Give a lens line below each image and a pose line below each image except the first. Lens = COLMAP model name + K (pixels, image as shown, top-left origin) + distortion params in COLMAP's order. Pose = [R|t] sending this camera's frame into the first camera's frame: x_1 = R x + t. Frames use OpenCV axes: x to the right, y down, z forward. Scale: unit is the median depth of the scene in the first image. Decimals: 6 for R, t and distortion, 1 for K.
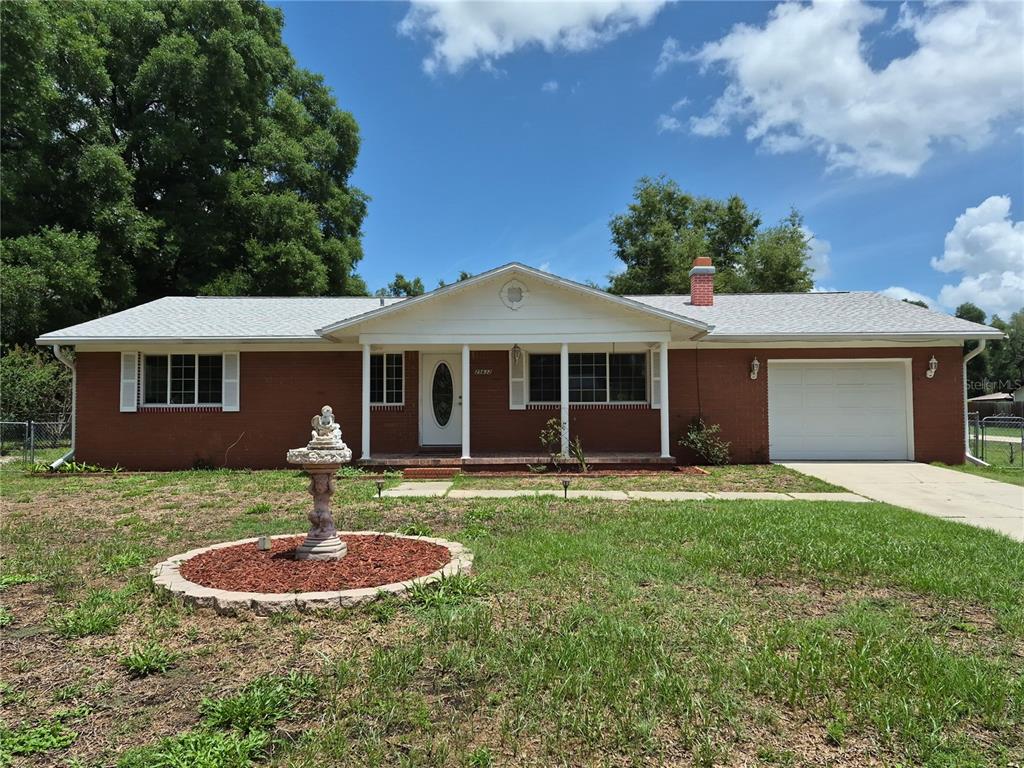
lens RADIAL K [[791.8, 0, 512.2], [0, 791.8, 386.8], [0, 0, 1]] dist [-0.003468, -0.001217]
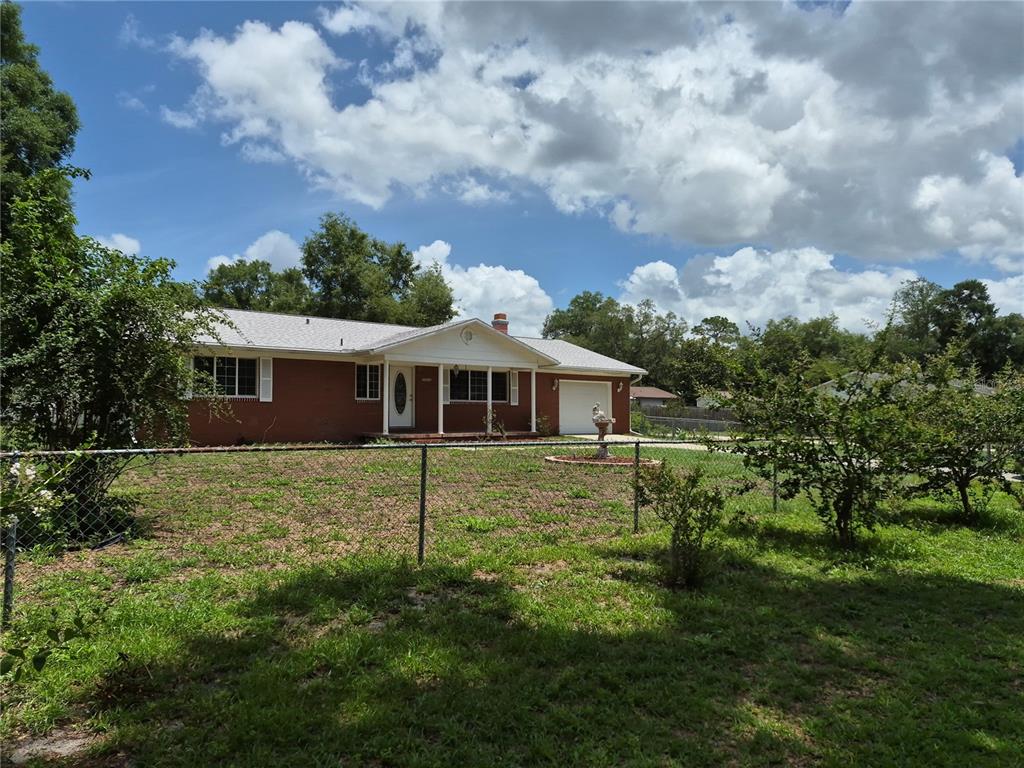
lens RADIAL K [[791.8, 0, 512.1], [0, 791.8, 381.8], [0, 0, 1]] dist [-0.003468, -0.001217]
pose [[0.741227, 0.037056, 0.670231, -0.954672], [-0.037453, 0.999203, -0.013824, 0.000679], [-0.670209, -0.014856, 0.742024, -0.280896]]
